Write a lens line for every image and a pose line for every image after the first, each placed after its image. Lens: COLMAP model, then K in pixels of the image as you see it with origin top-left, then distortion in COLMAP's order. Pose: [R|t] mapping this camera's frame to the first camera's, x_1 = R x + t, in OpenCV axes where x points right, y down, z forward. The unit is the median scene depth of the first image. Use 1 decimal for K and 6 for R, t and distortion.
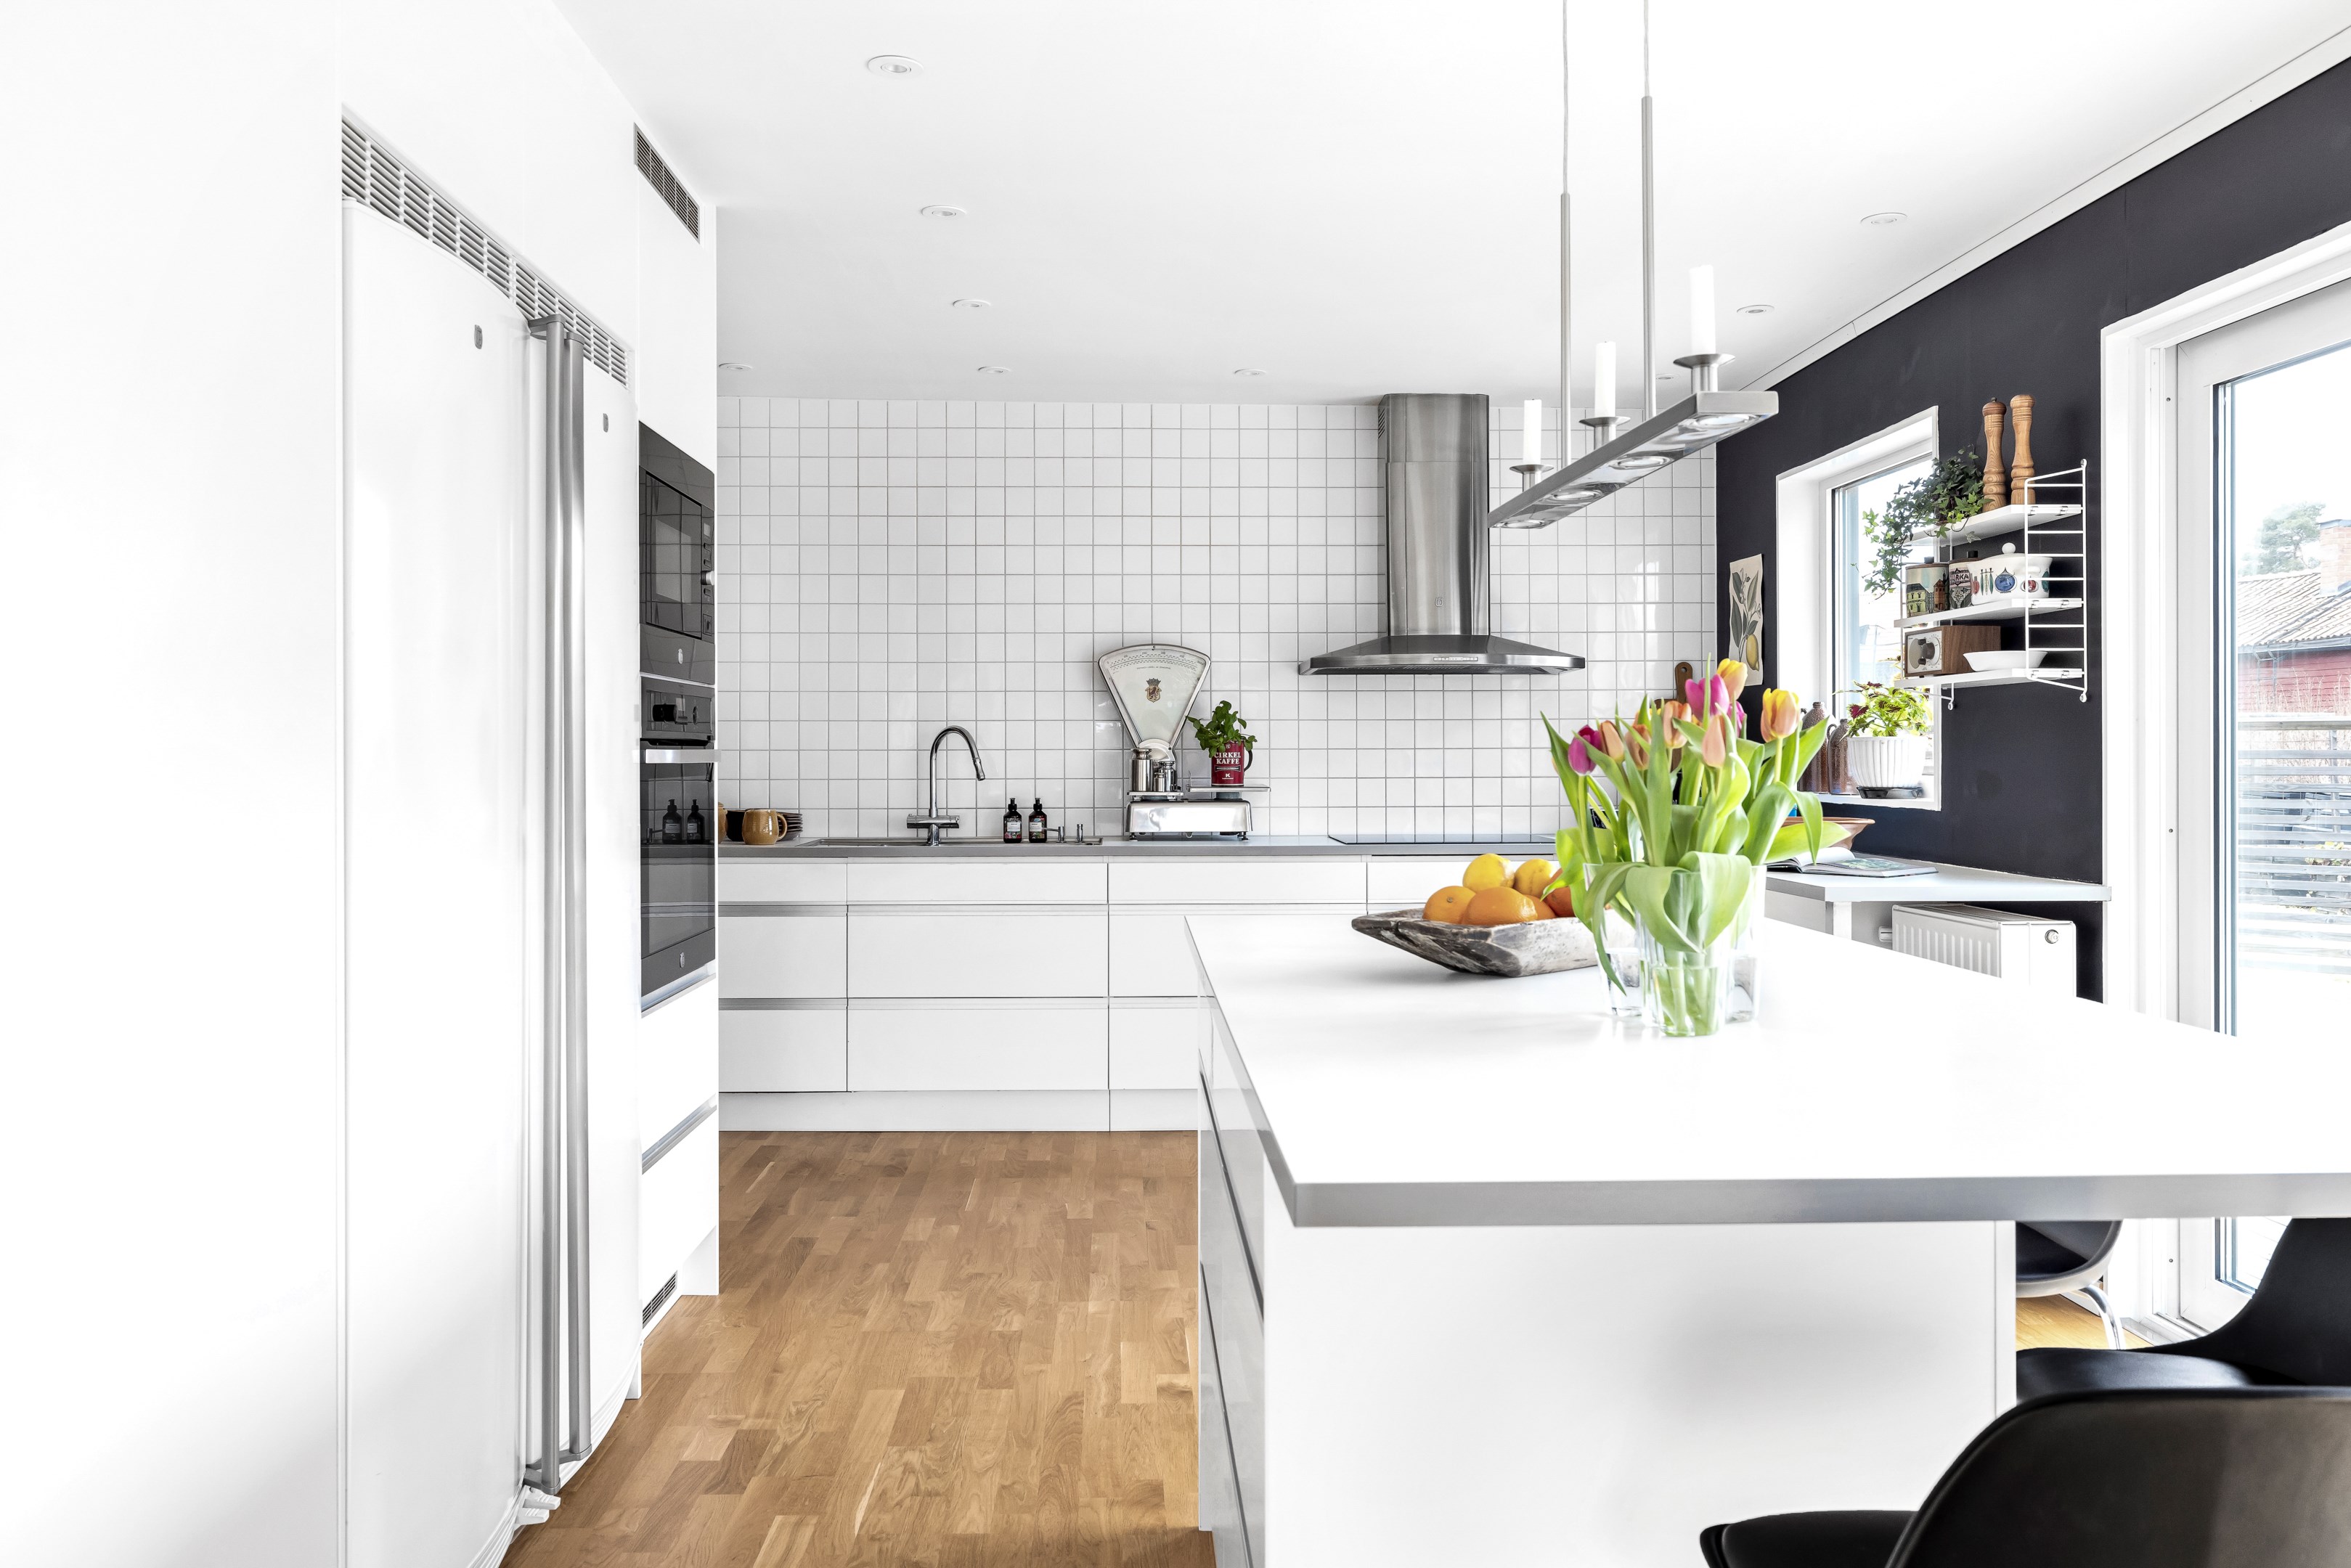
lens RADIAL K [[1715.5, 0, 1178.0], [0, 1715.5, 738.2], [0, 0, 1]] dist [0.002292, 0.000847]
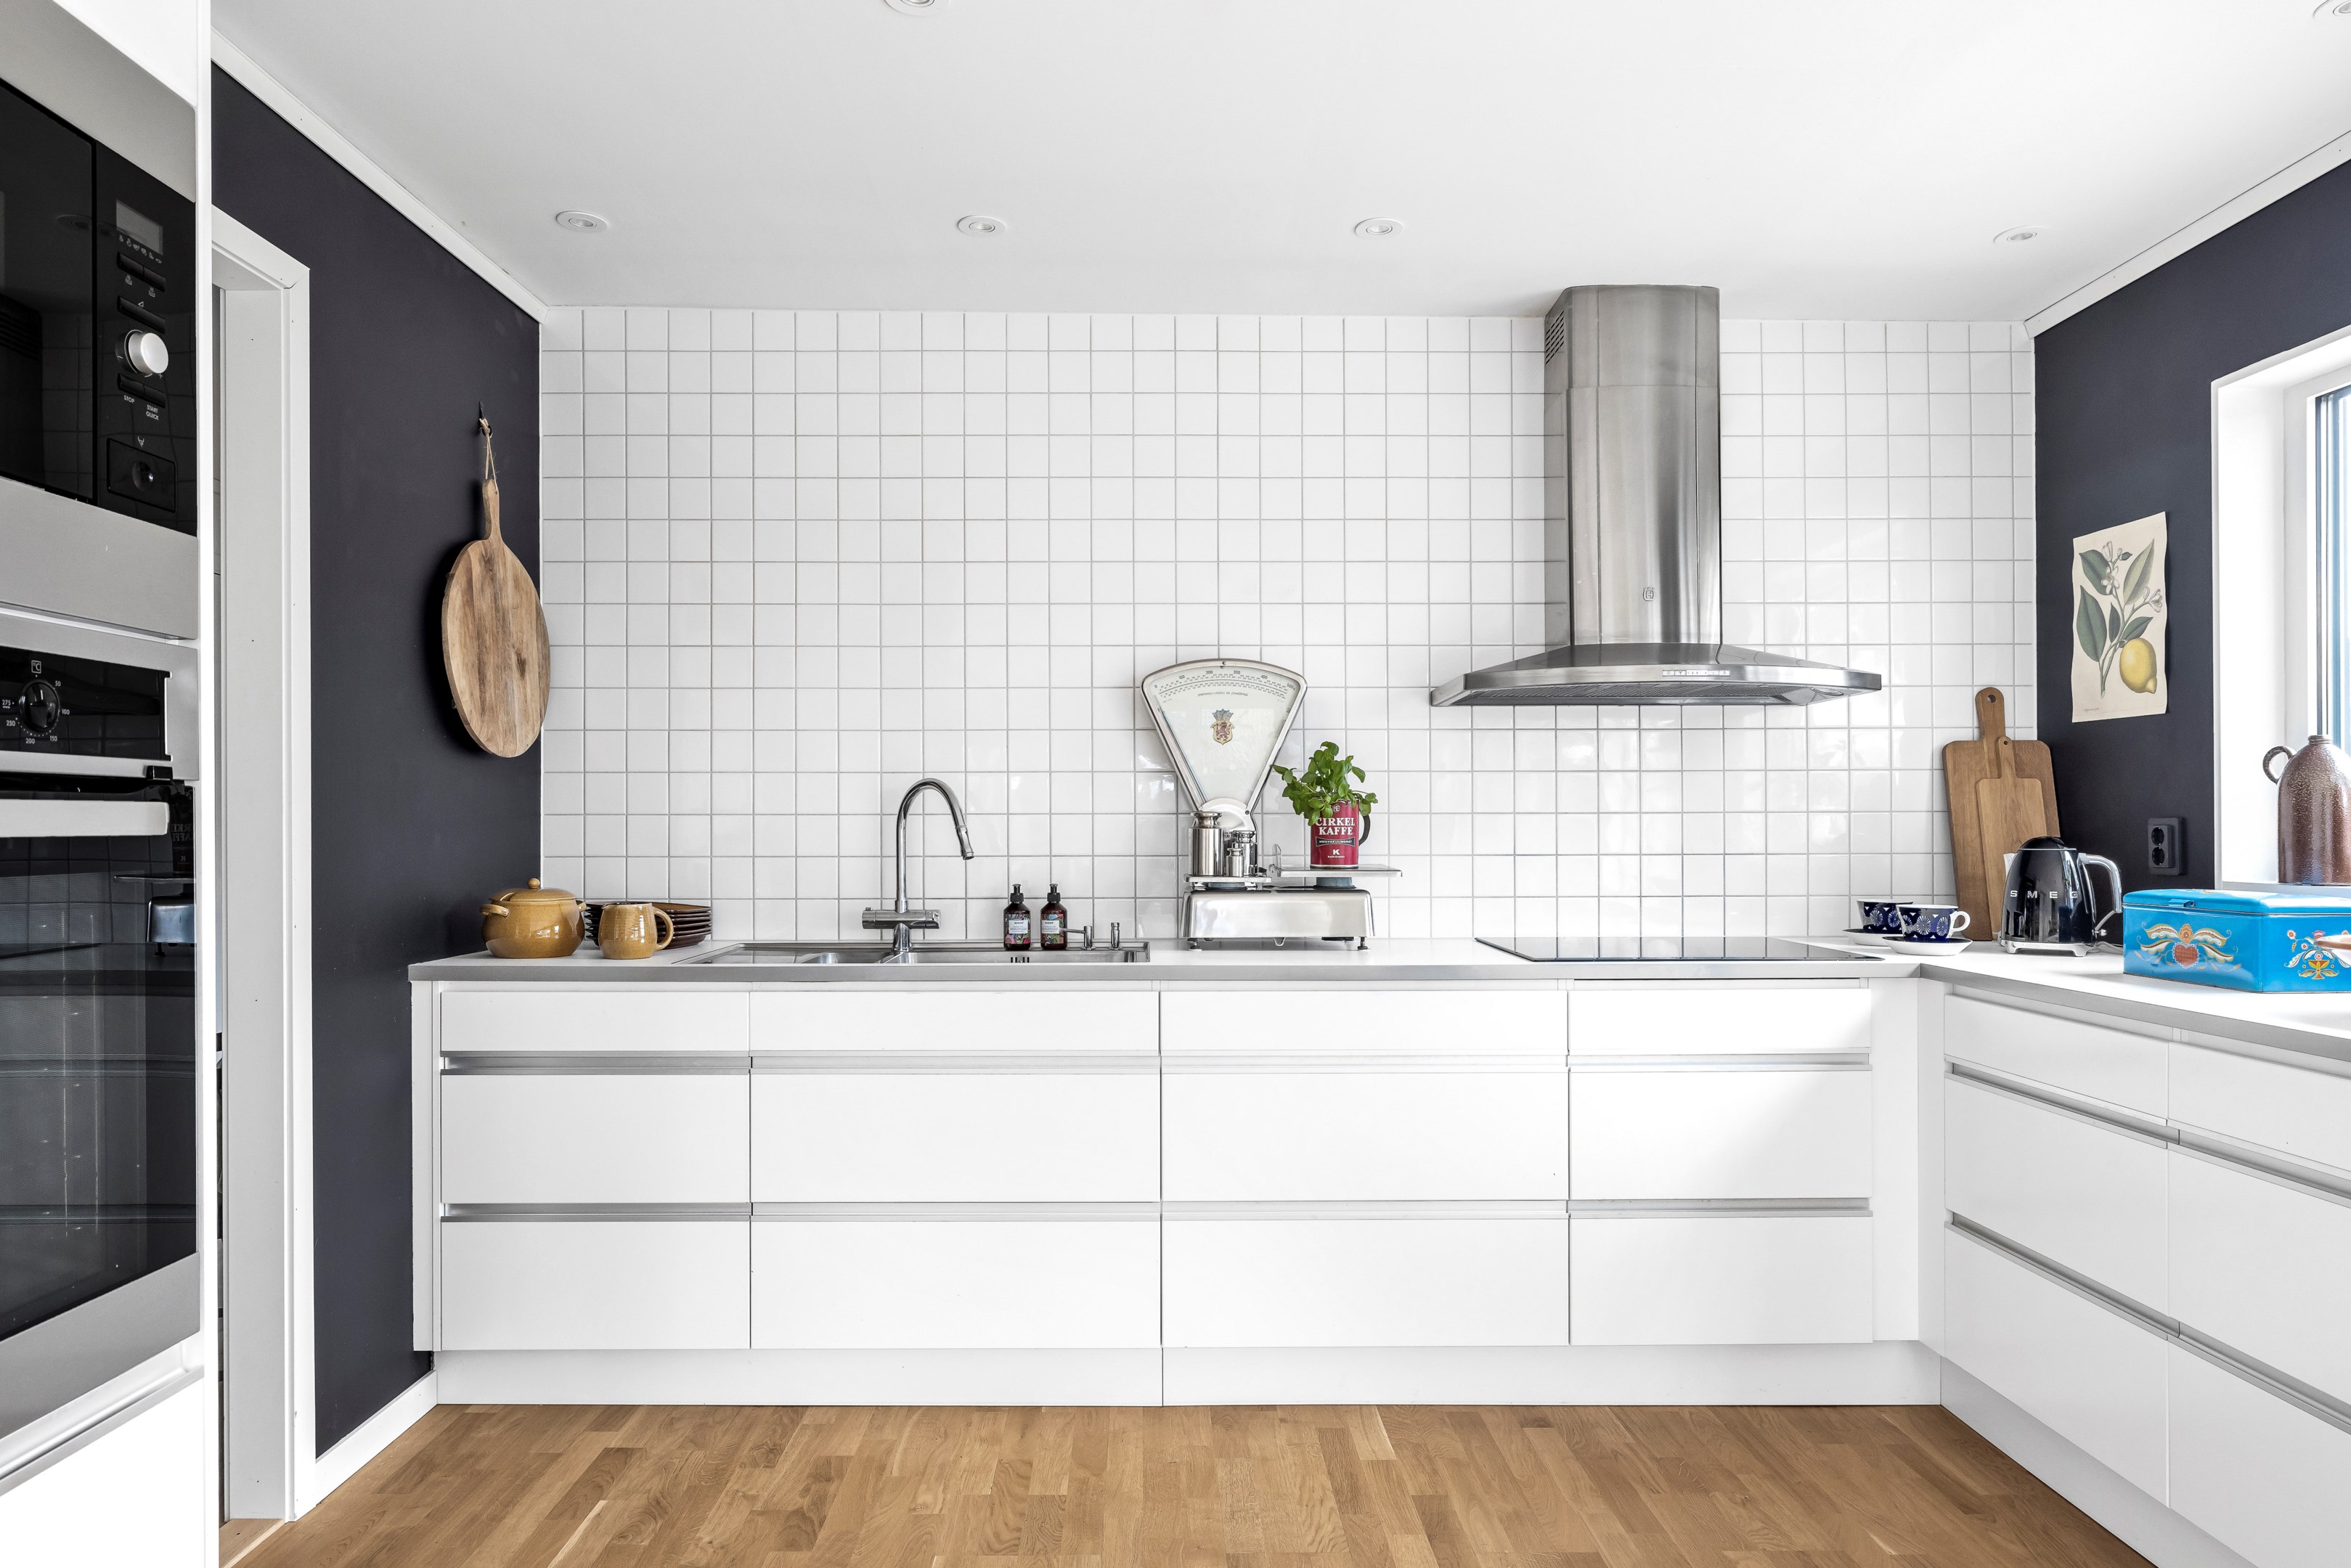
lens RADIAL K [[1428.3, 0, 1169.7], [0, 1428.3, 829.3], [0, 0, 1]] dist [0.000330, -0.000246]
pose [[0.999859, 0.000192, -0.016809, -0.025928], [0.000034, 0.999909, 0.013461, 0.005162], [0.016810, -0.013460, 0.999768, 0.433771]]
